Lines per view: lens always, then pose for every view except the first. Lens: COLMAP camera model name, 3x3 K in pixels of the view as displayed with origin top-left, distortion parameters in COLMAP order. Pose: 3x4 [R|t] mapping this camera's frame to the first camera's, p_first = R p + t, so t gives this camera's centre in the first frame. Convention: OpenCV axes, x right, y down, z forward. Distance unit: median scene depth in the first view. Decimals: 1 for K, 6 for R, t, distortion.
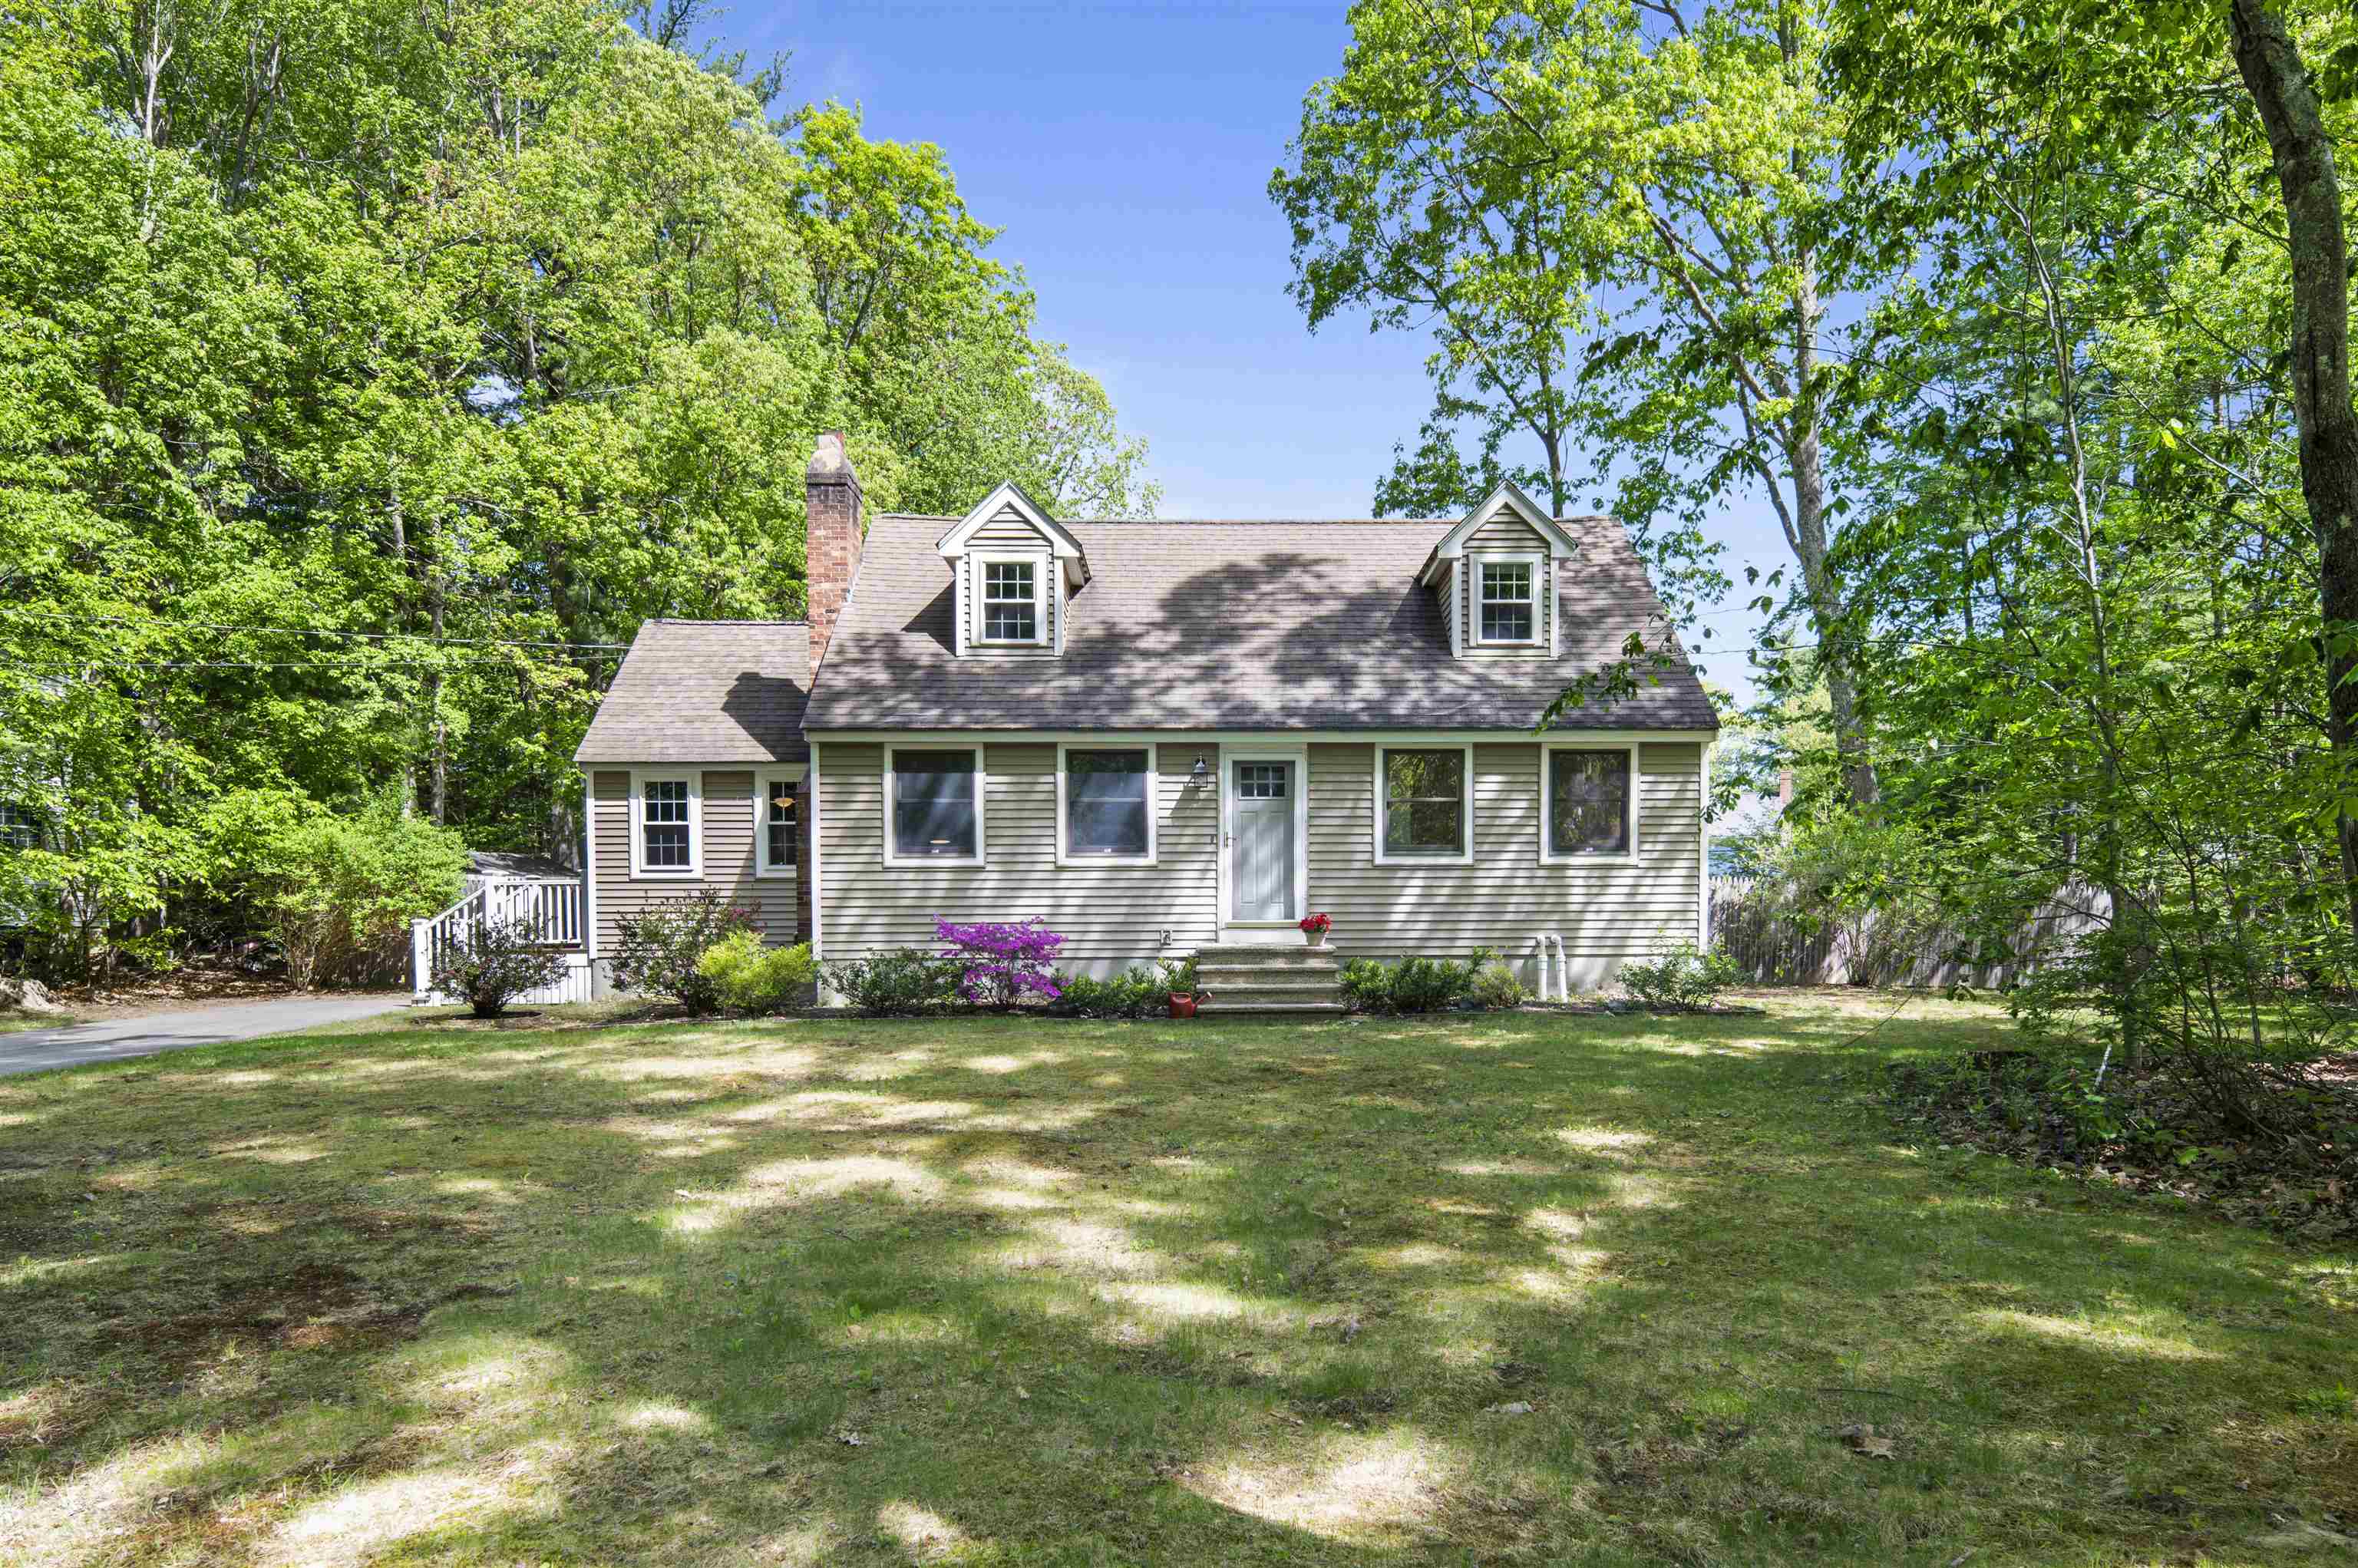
lens RADIAL K [[1559.6, 0, 1173.0], [0, 1559.6, 949.2], [0, 0, 1]] dist [-0.008485, -0.002837]
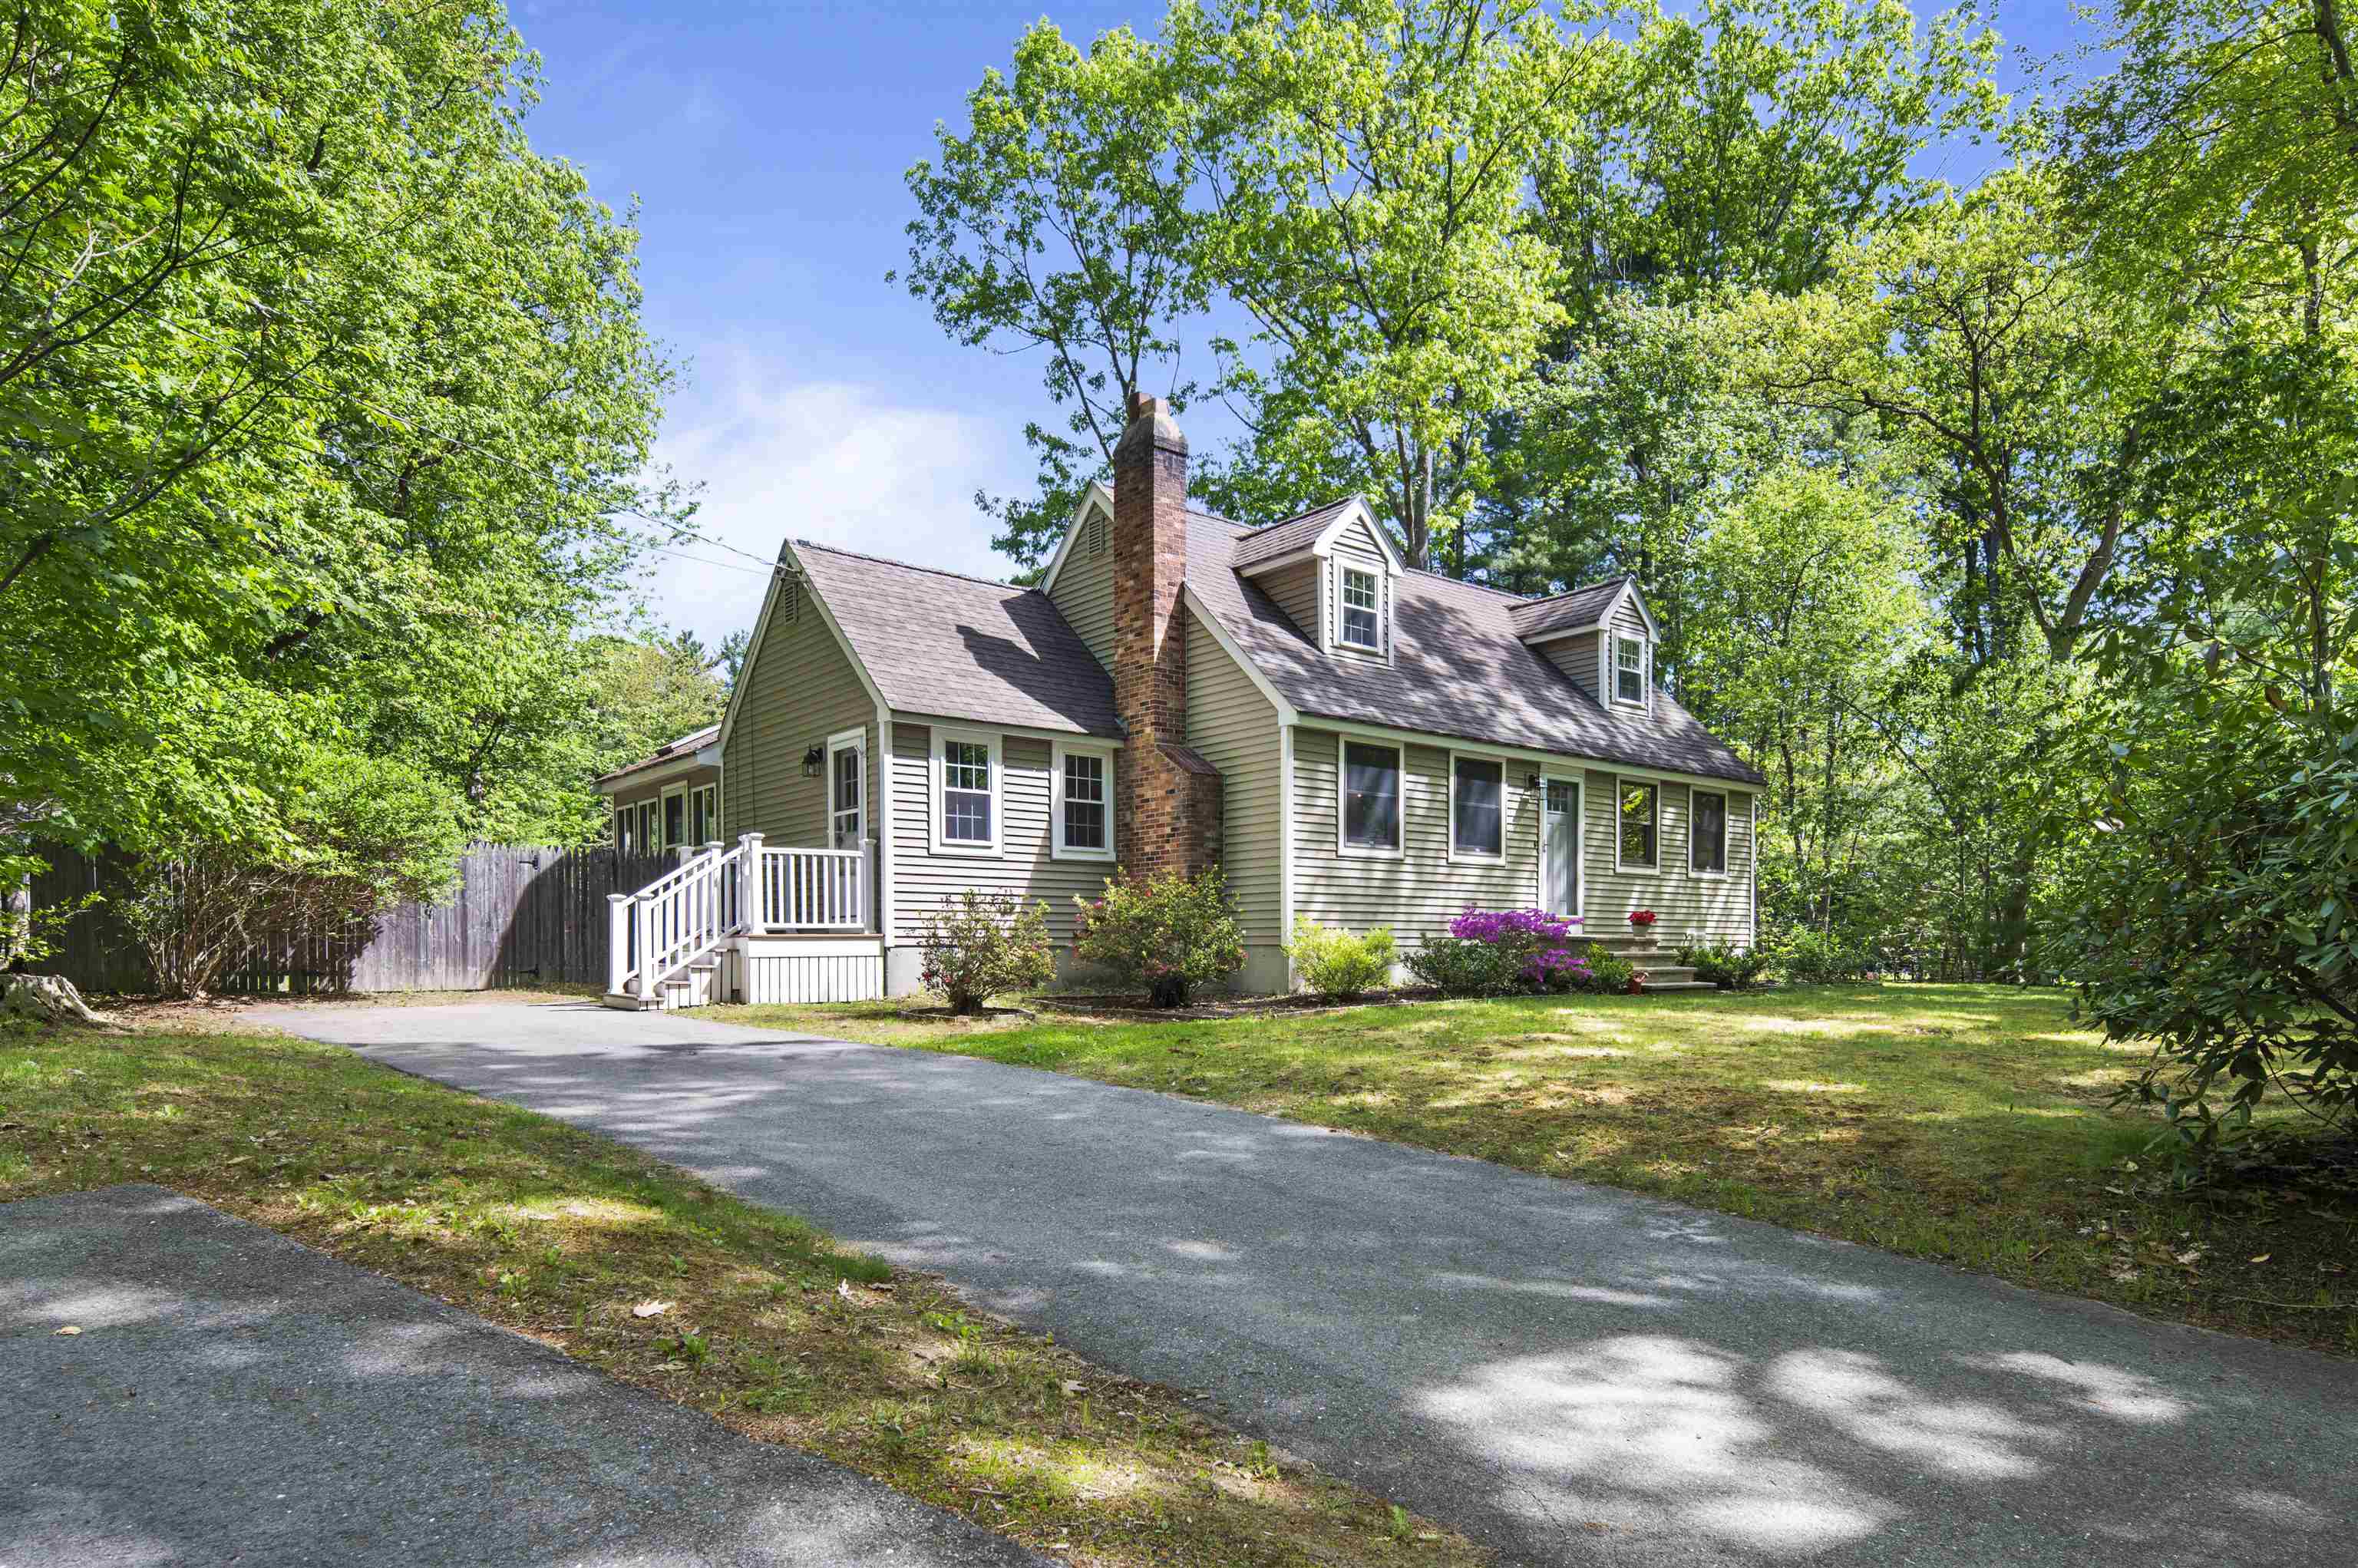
lens RADIAL K [[1559.6, 0, 1173.0], [0, 1559.6, 949.2], [0, 0, 1]] dist [-0.008485, -0.002837]
pose [[0.728568, 0.004575, 0.684958, -0.958234], [0.000474, 0.999974, -0.007183, 0.015262], [-0.684973, 0.005558, 0.728547, 0.333578]]
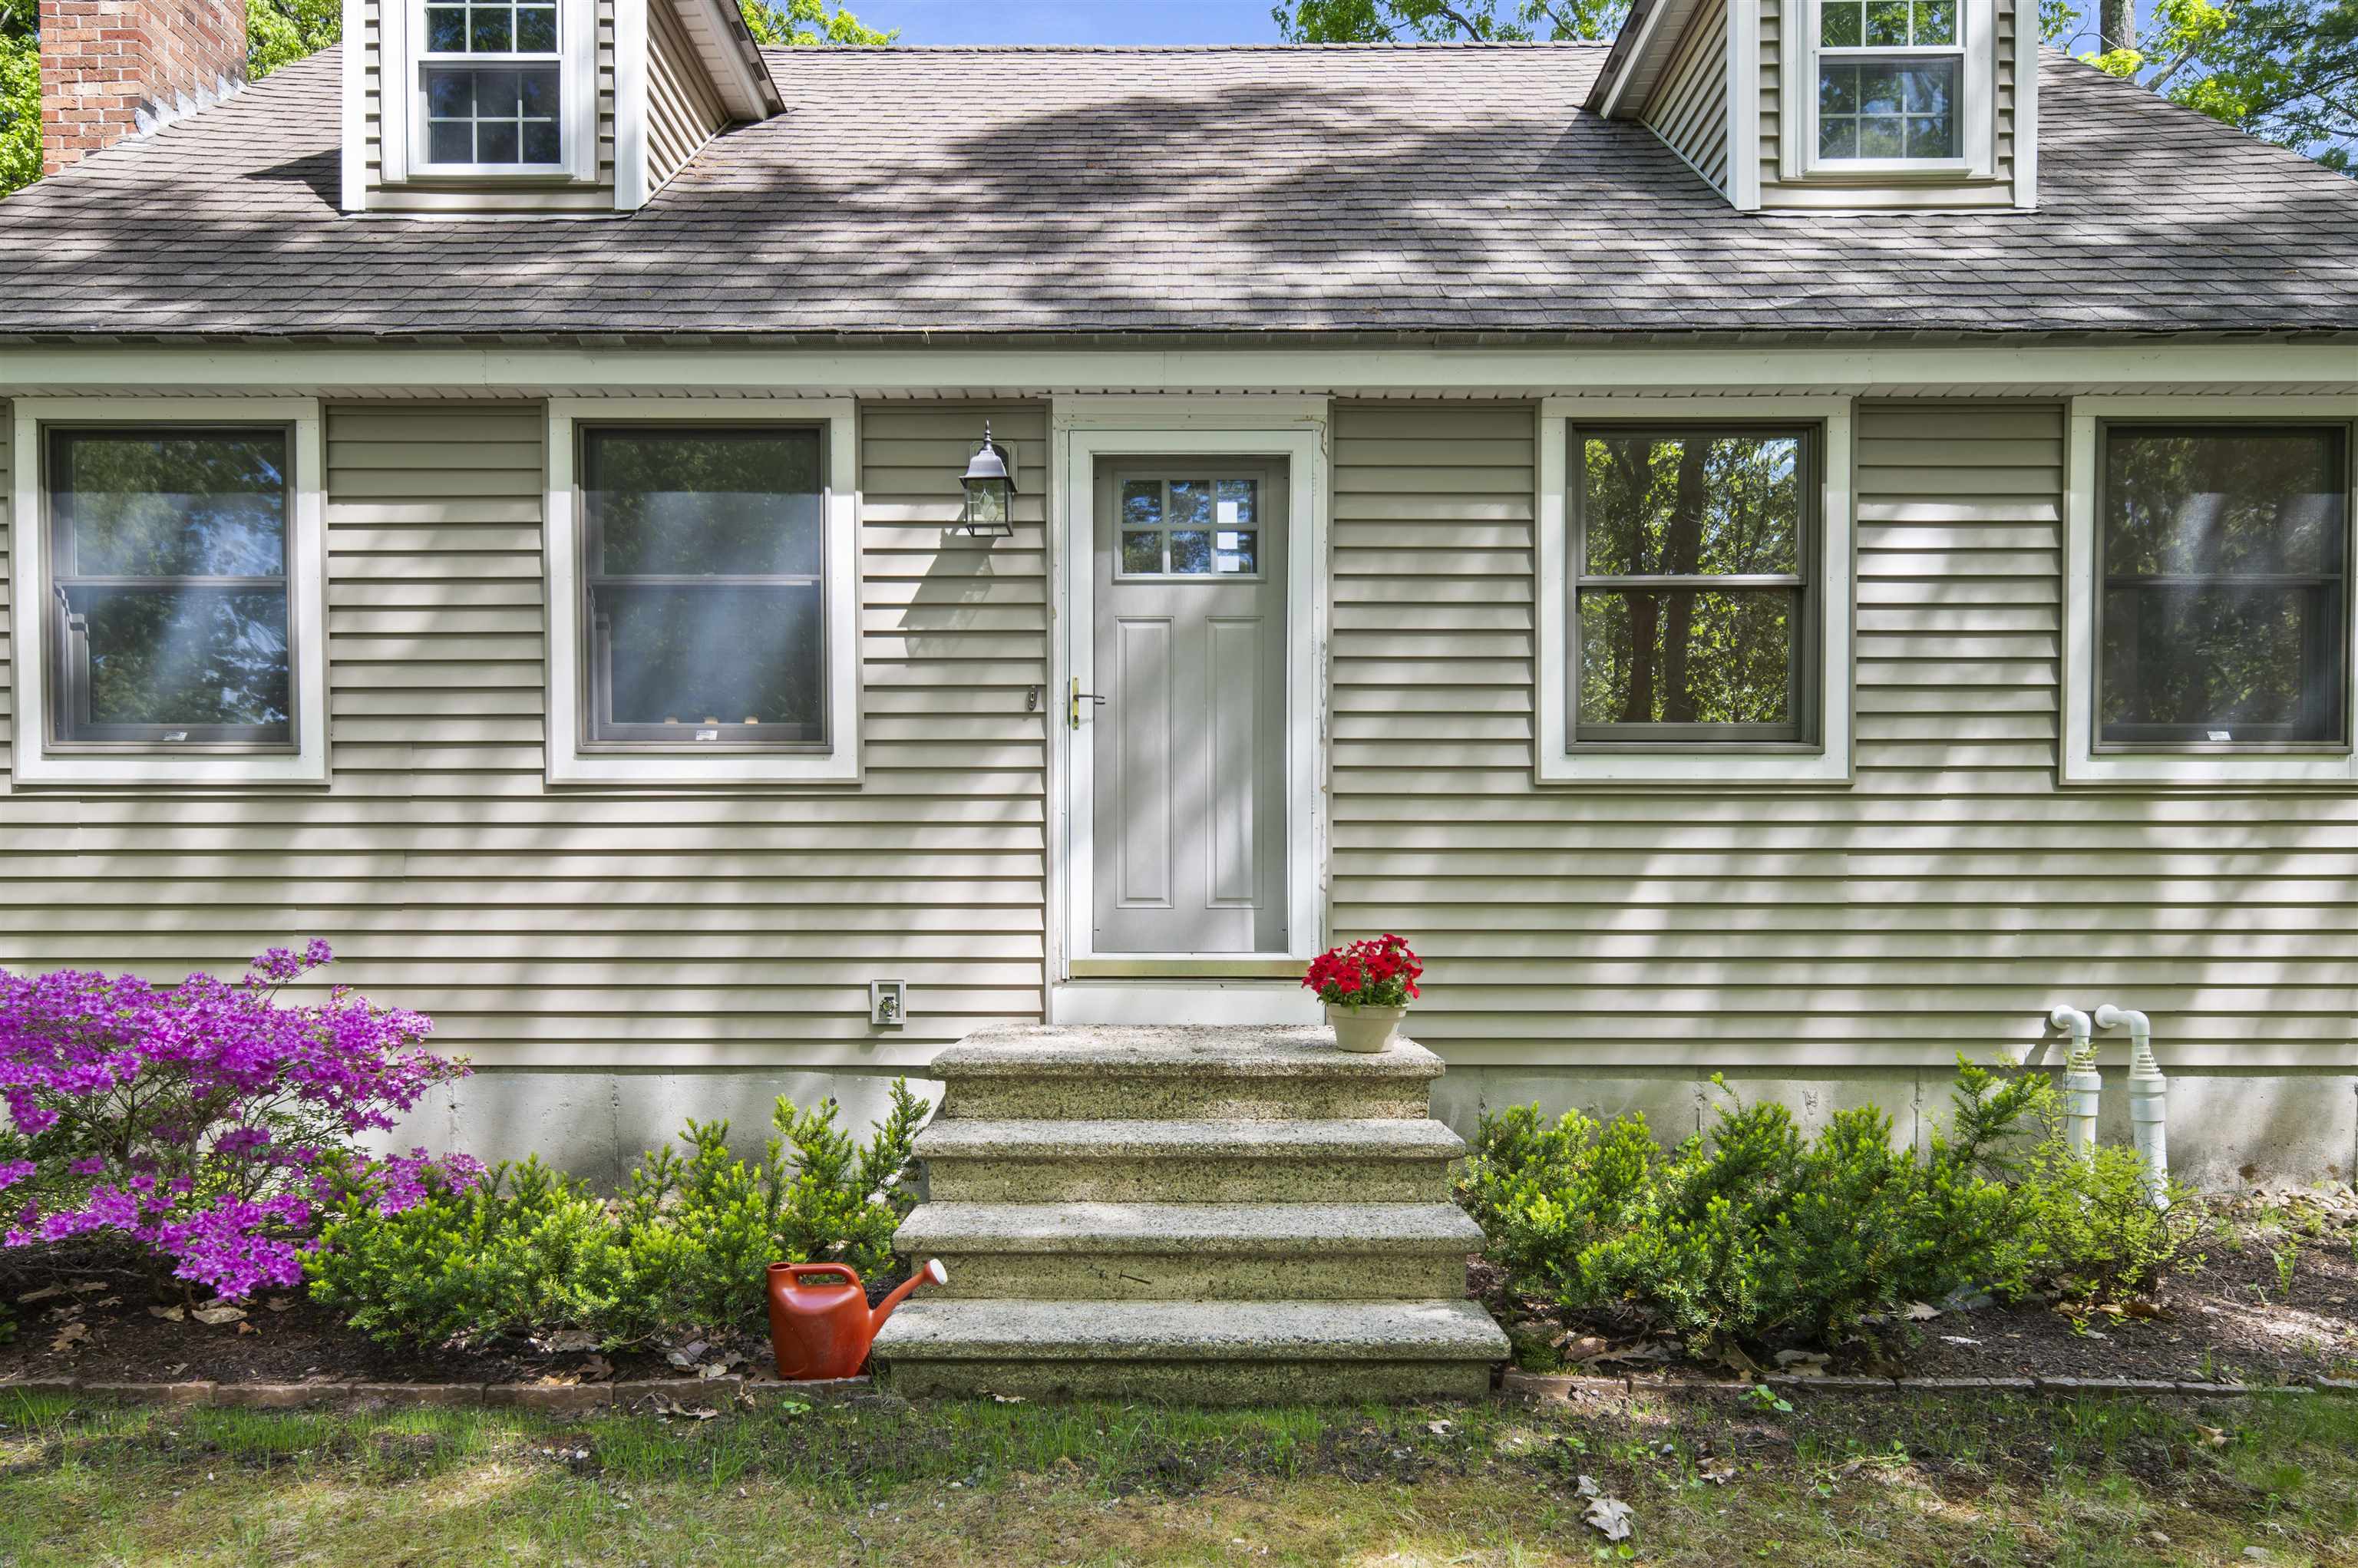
lens RADIAL K [[1559.6, 0, 1173.0], [0, 1559.6, 949.2], [0, 0, 1]] dist [-0.008485, -0.002837]
pose [[0.999911, 0.003780, 0.012789, 0.049802], [-0.003541, 0.999819, -0.018707, -0.013716], [-0.012857, 0.018660, 0.999743, 0.674061]]
